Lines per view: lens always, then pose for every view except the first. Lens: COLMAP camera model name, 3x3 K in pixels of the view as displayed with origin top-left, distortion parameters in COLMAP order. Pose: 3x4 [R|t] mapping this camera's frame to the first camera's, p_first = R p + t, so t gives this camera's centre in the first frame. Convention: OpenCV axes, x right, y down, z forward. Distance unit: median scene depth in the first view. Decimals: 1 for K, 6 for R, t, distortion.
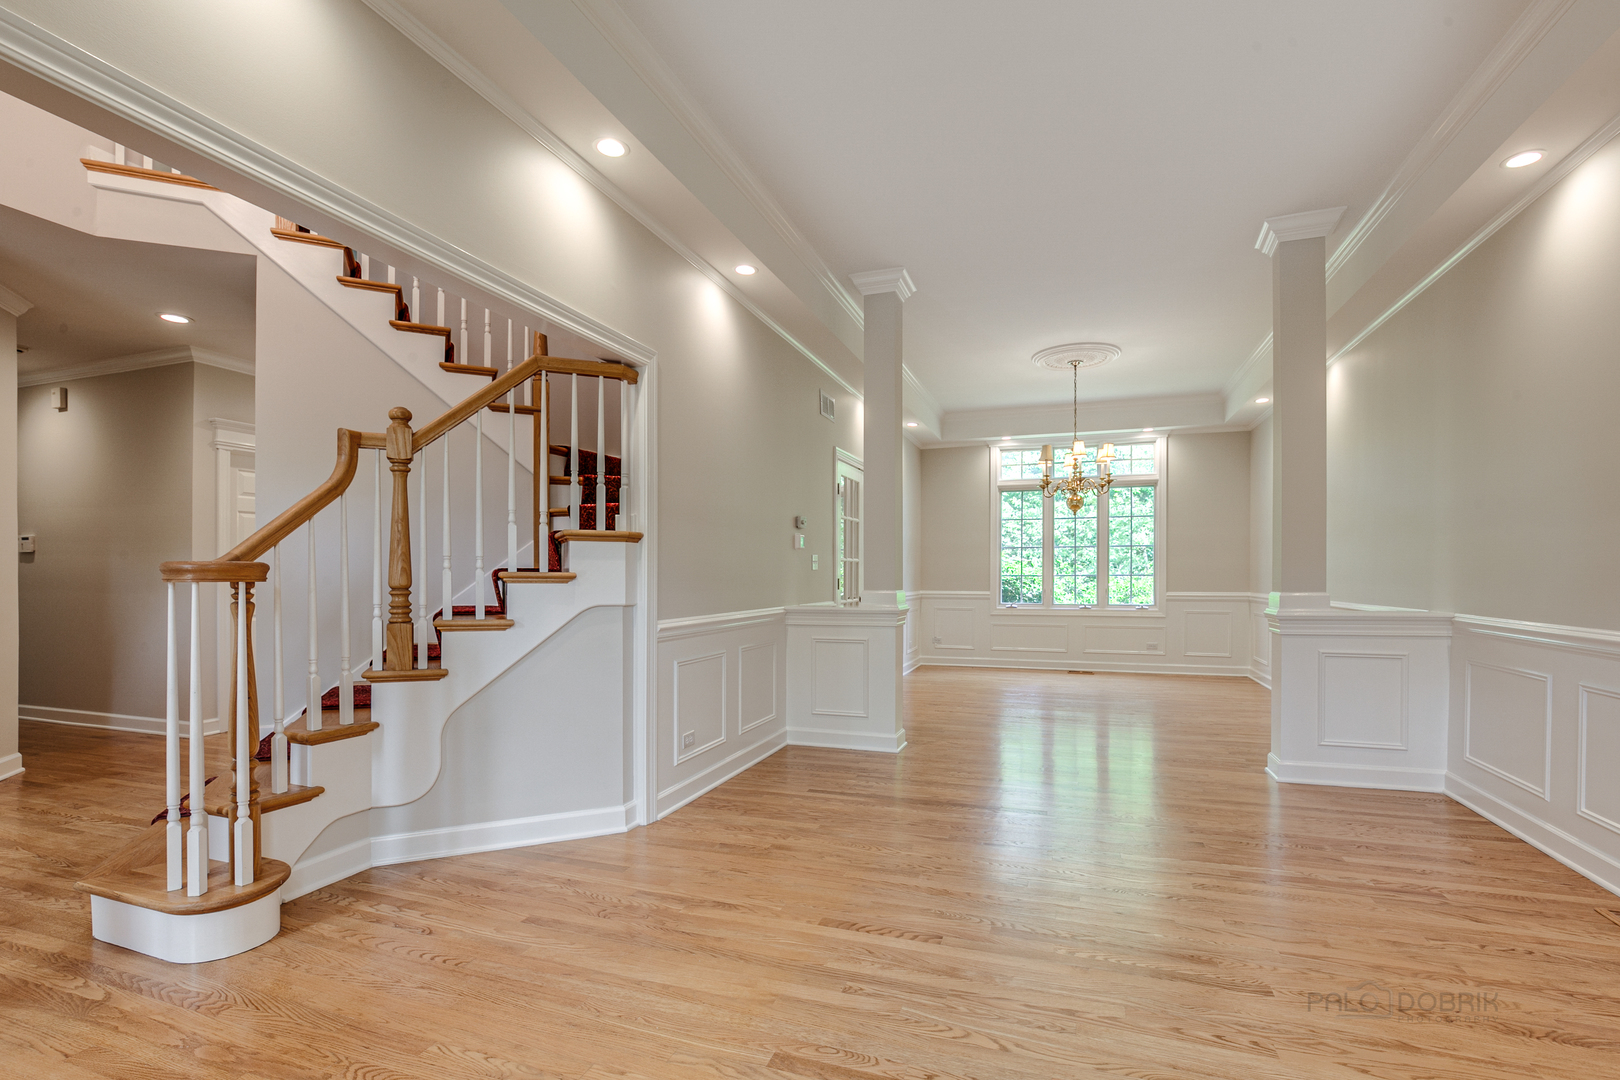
lens RADIAL K [[734.4, 0, 809.4], [0, 734.4, 575.3], [0, 0, 1]] dist [-0.027406, 0.000144]
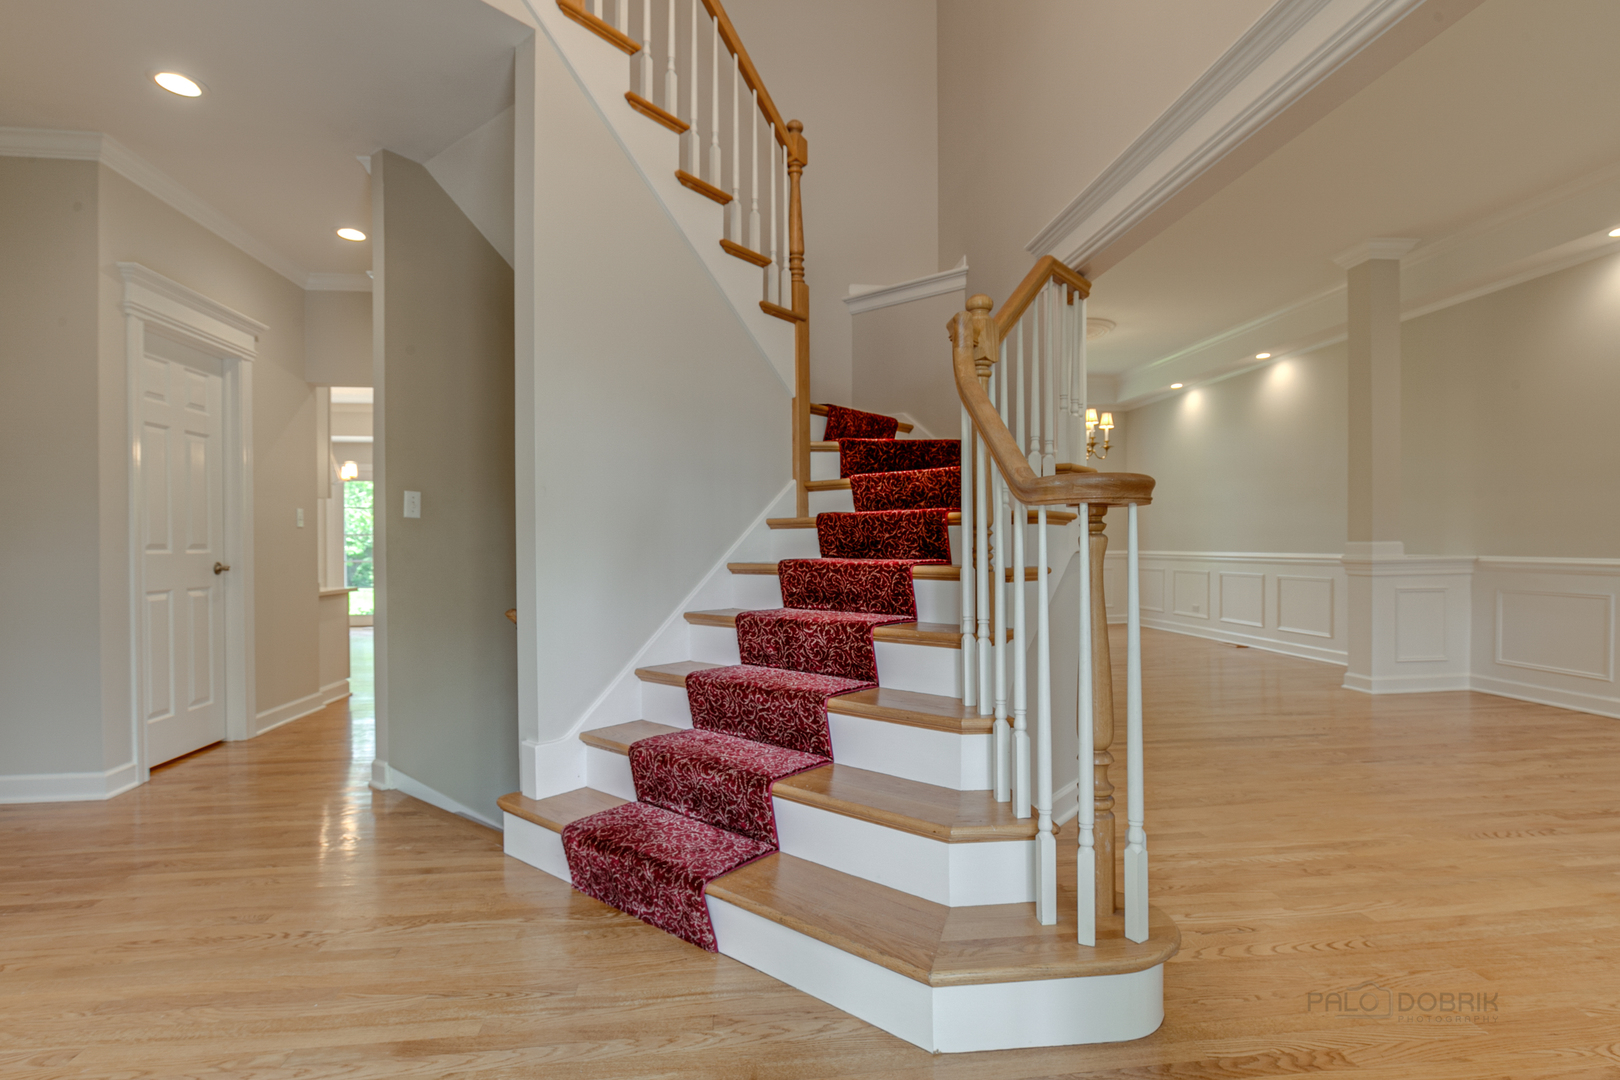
lens RADIAL K [[747.4, 0, 812.4], [0, 747.4, 546.6], [0, 0, 1]] dist [-0.012936, 0.000299]
pose [[0.905335, -0.002405, 0.424691, -0.346450], [0.000879, 0.999992, 0.003789, 0.012247], [-0.424697, -0.003057, 0.905330, 0.114070]]
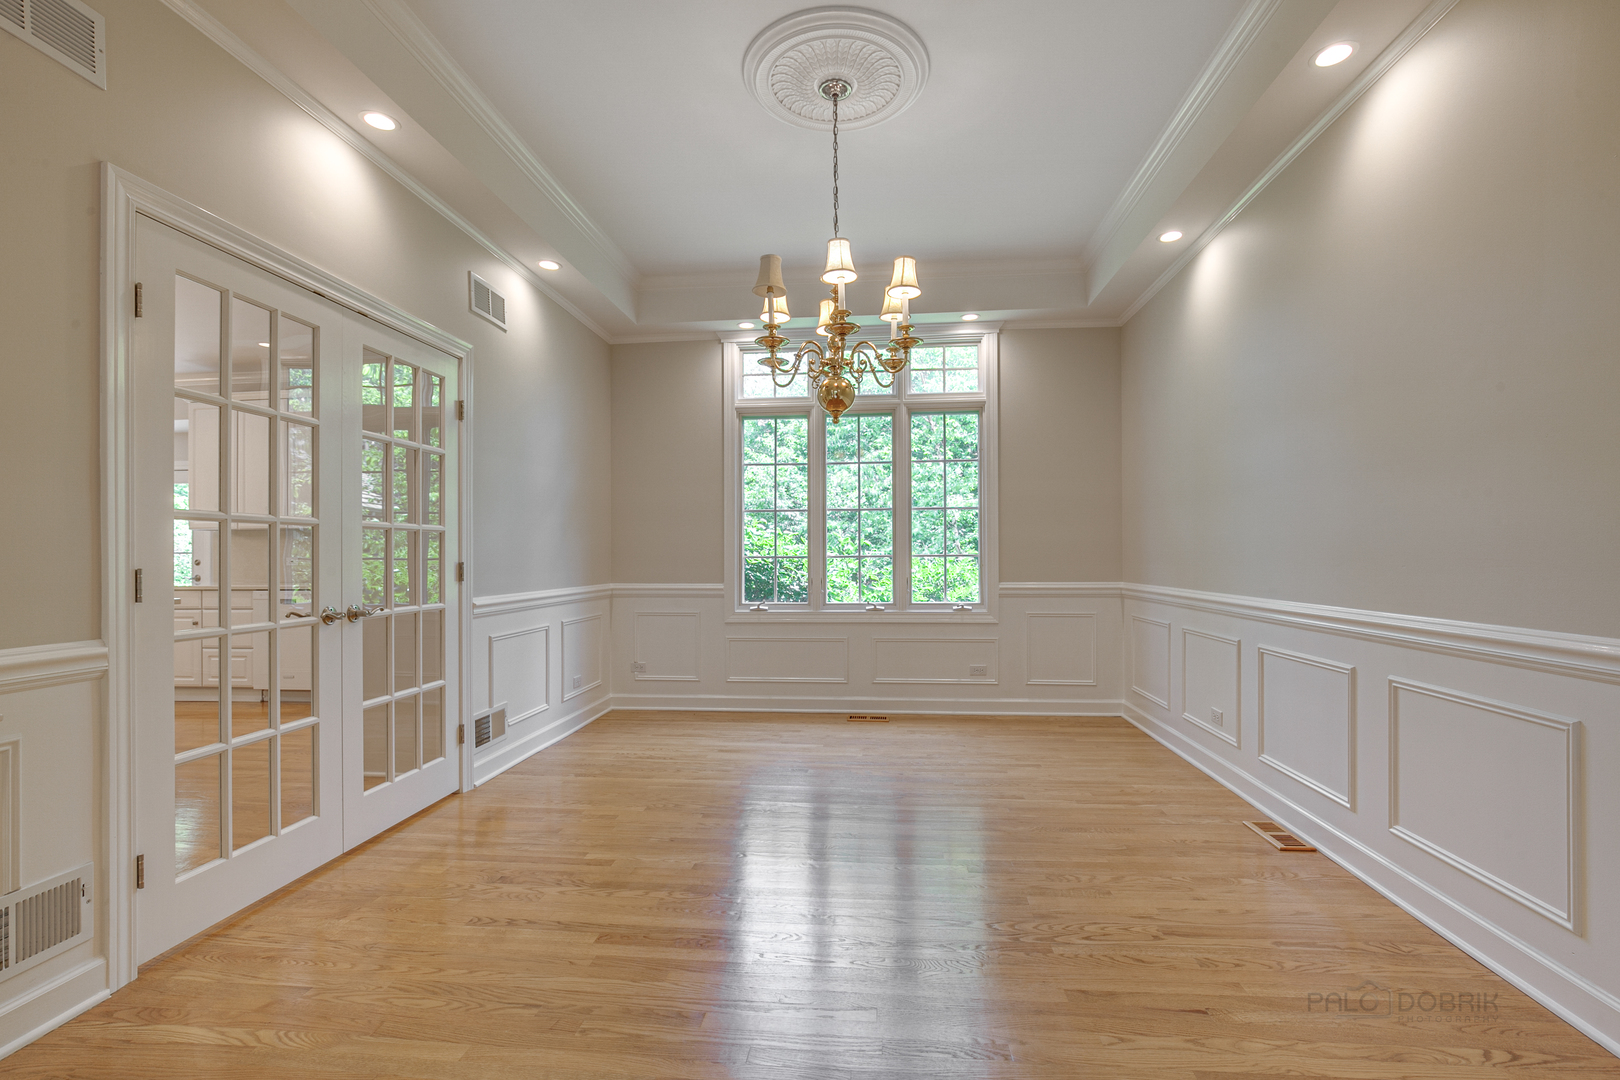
lens RADIAL K [[734.4, 0, 809.4], [0, 734.4, 575.3], [0, 0, 1]] dist [-0.027406, 0.000144]
pose [[0.970356, -0.011165, 0.241421, 0.178472], [0.006366, 0.999767, 0.020649, 0.003259], [-0.241595, -0.018500, 0.970201, 0.422970]]
